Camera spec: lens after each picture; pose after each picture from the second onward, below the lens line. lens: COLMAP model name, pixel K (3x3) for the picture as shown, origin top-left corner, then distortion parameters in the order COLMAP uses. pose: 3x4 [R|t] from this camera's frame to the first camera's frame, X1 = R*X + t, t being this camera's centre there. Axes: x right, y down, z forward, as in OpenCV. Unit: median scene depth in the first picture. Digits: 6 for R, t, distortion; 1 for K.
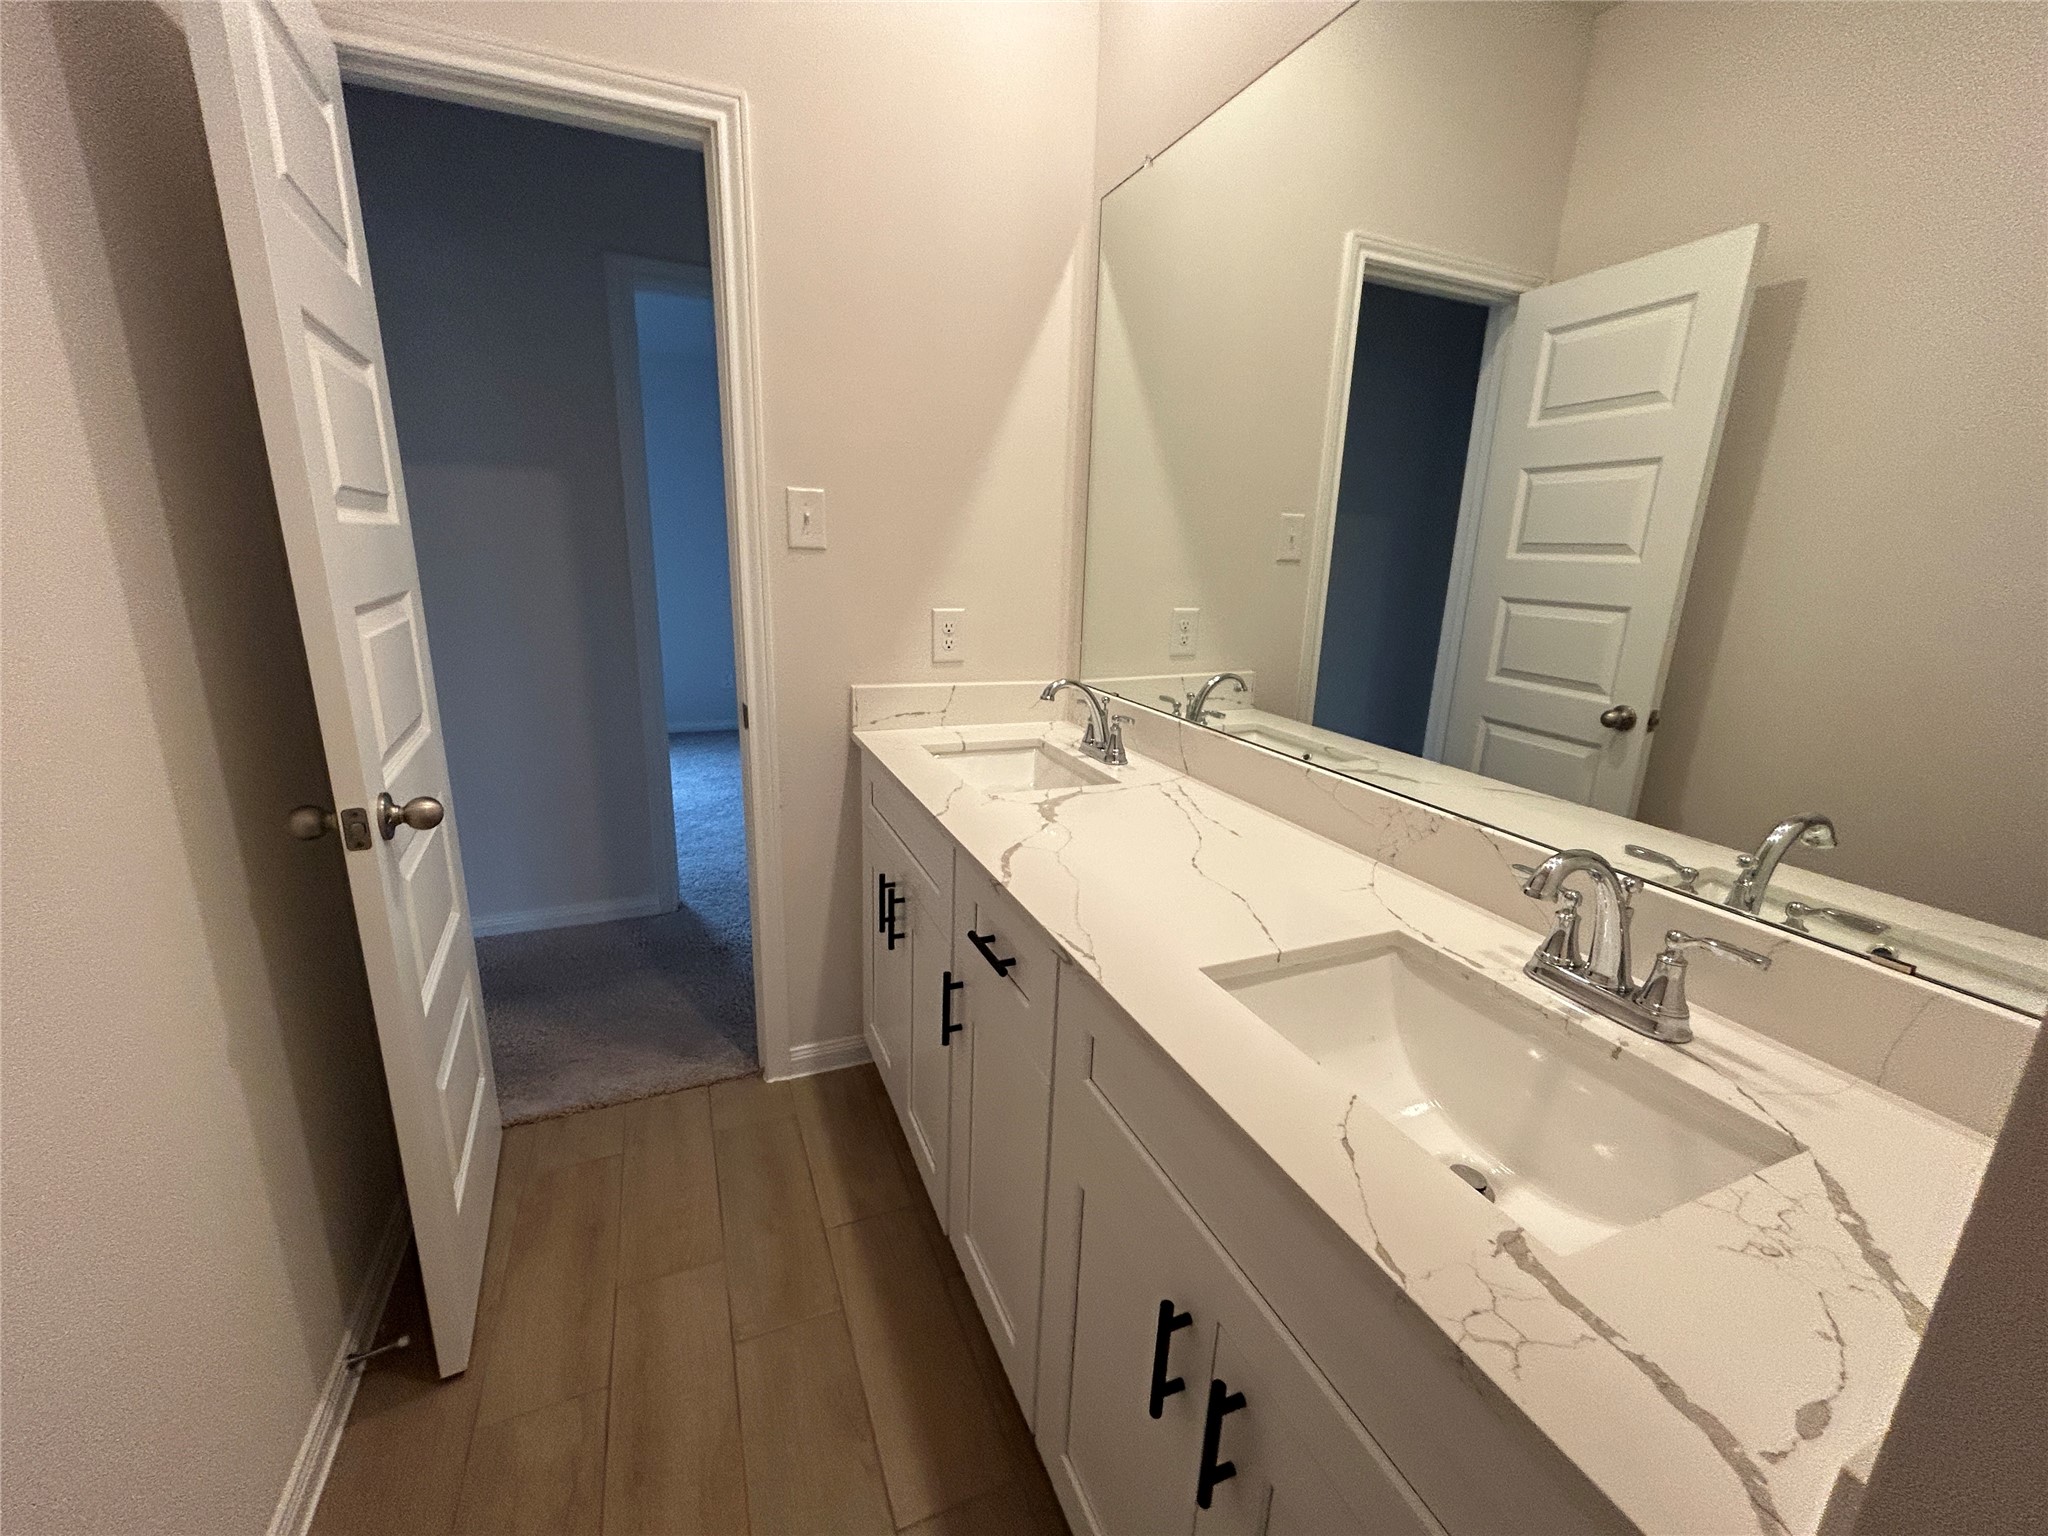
lens RADIAL K [[832.1, 0, 1027.3], [0, 832.1, 766.8], [0, 0, 1]] dist [-0.002001, 0.000488]
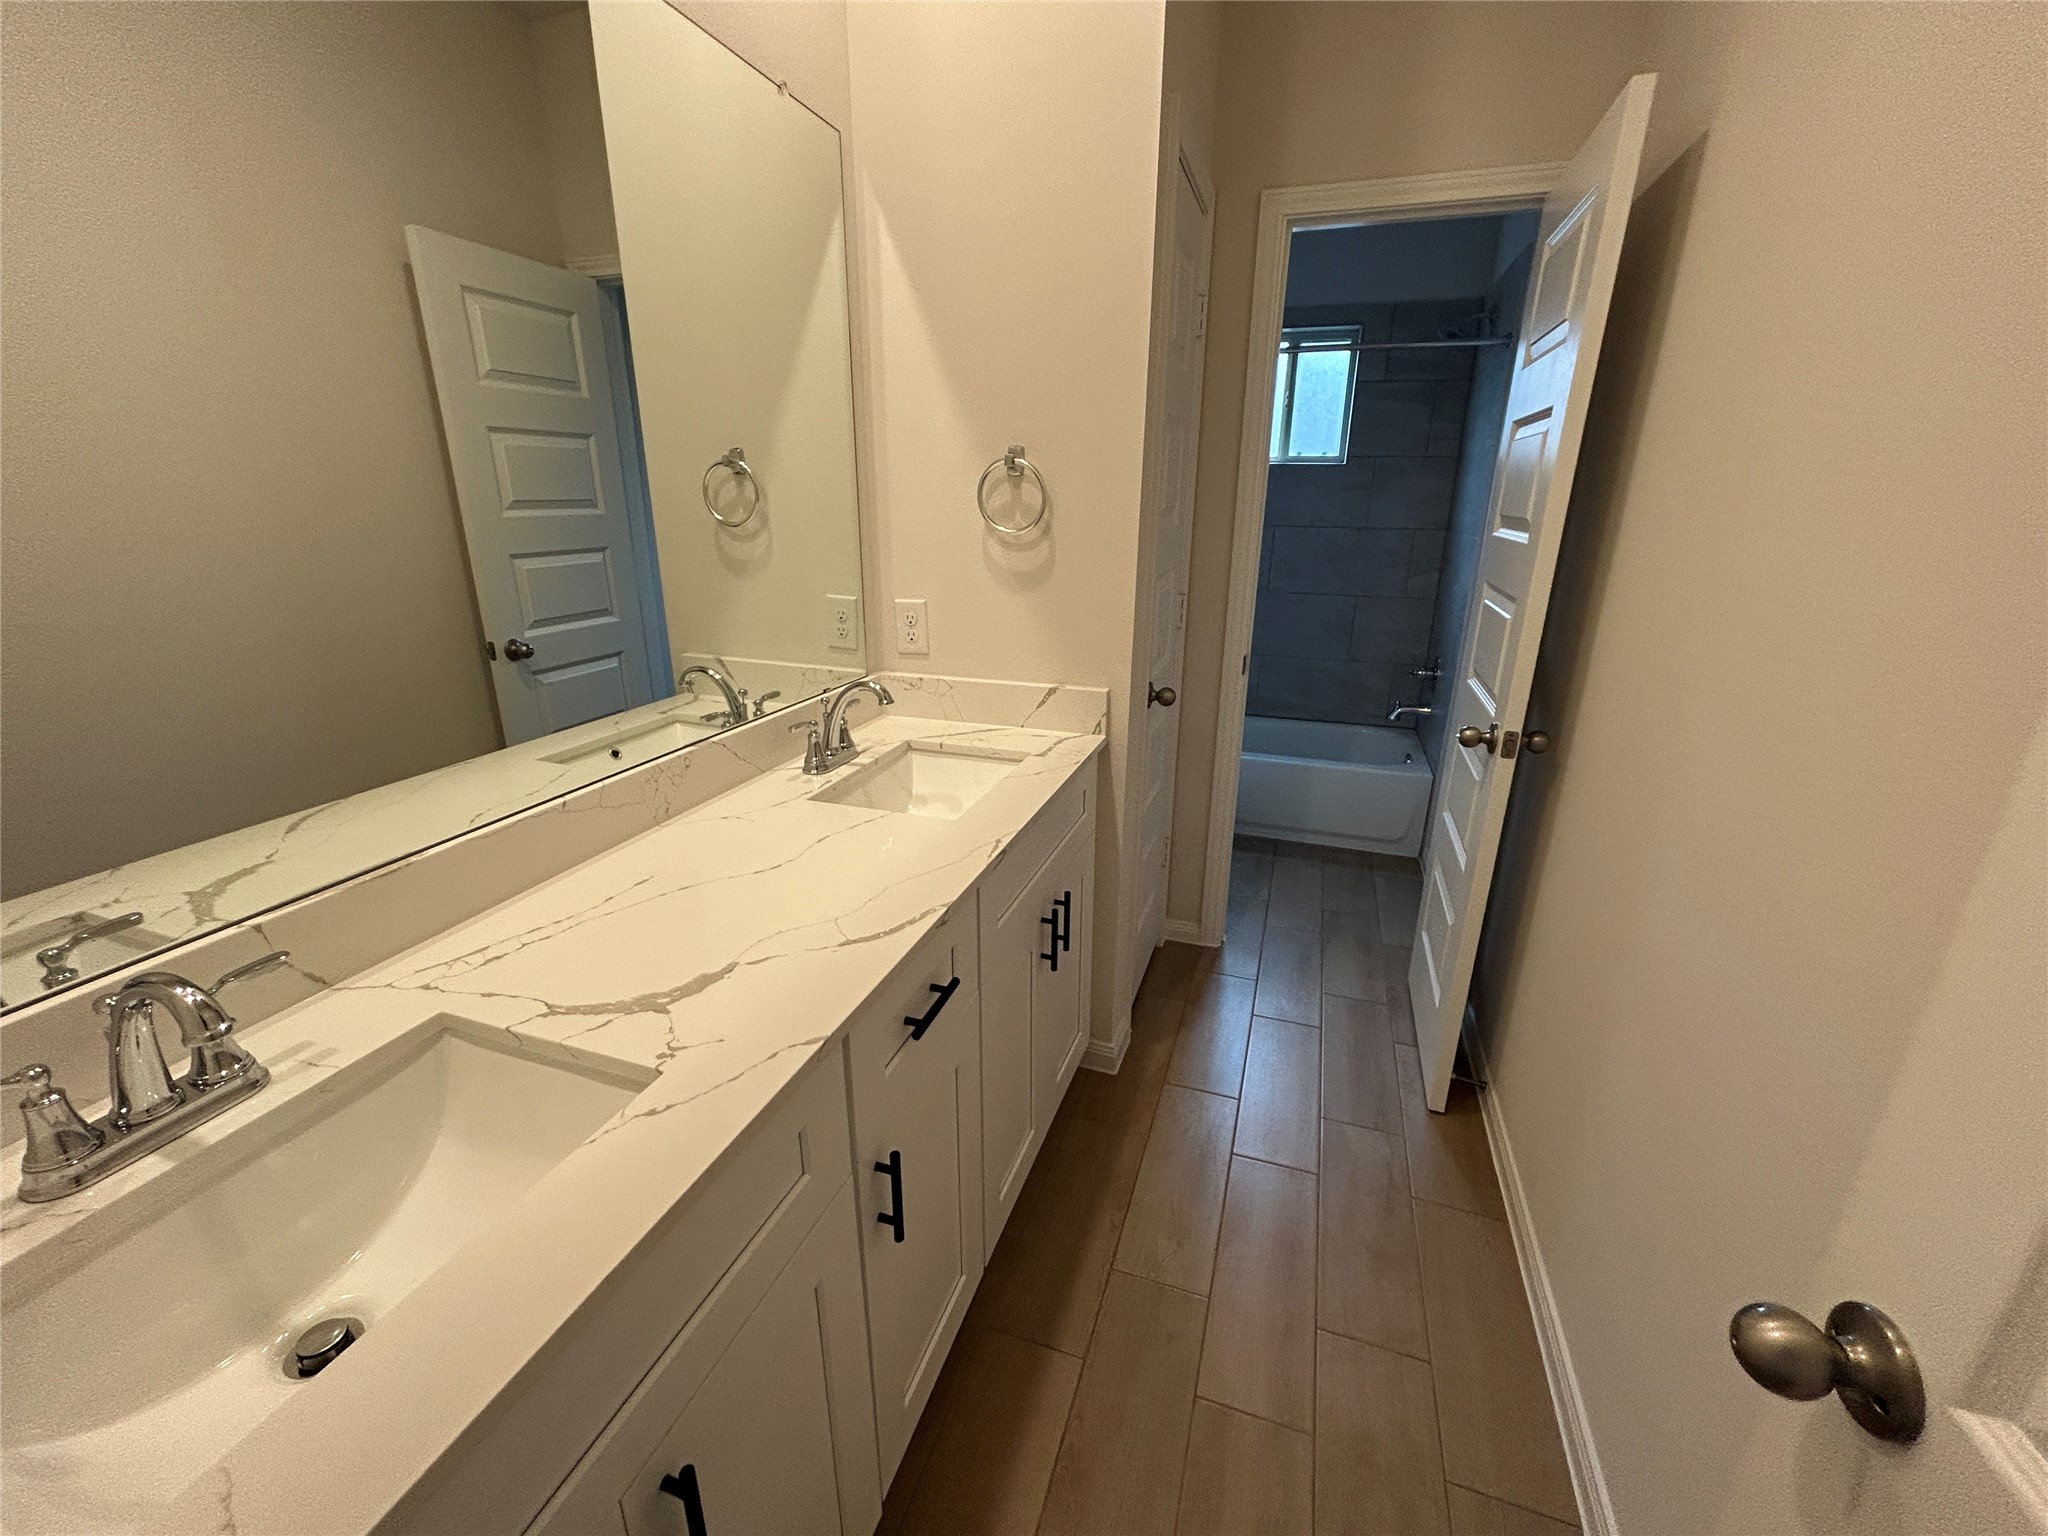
lens RADIAL K [[832.1, 0, 1027.3], [0, 832.1, 766.8], [0, 0, 1]] dist [-0.002001, 0.000488]
pose [[-0.743387, -0.244185, 0.622695, -0.653594], [0.137430, 0.855351, 0.499486, -0.468121], [-0.654590, 0.456889, -0.602299, 1.409351]]
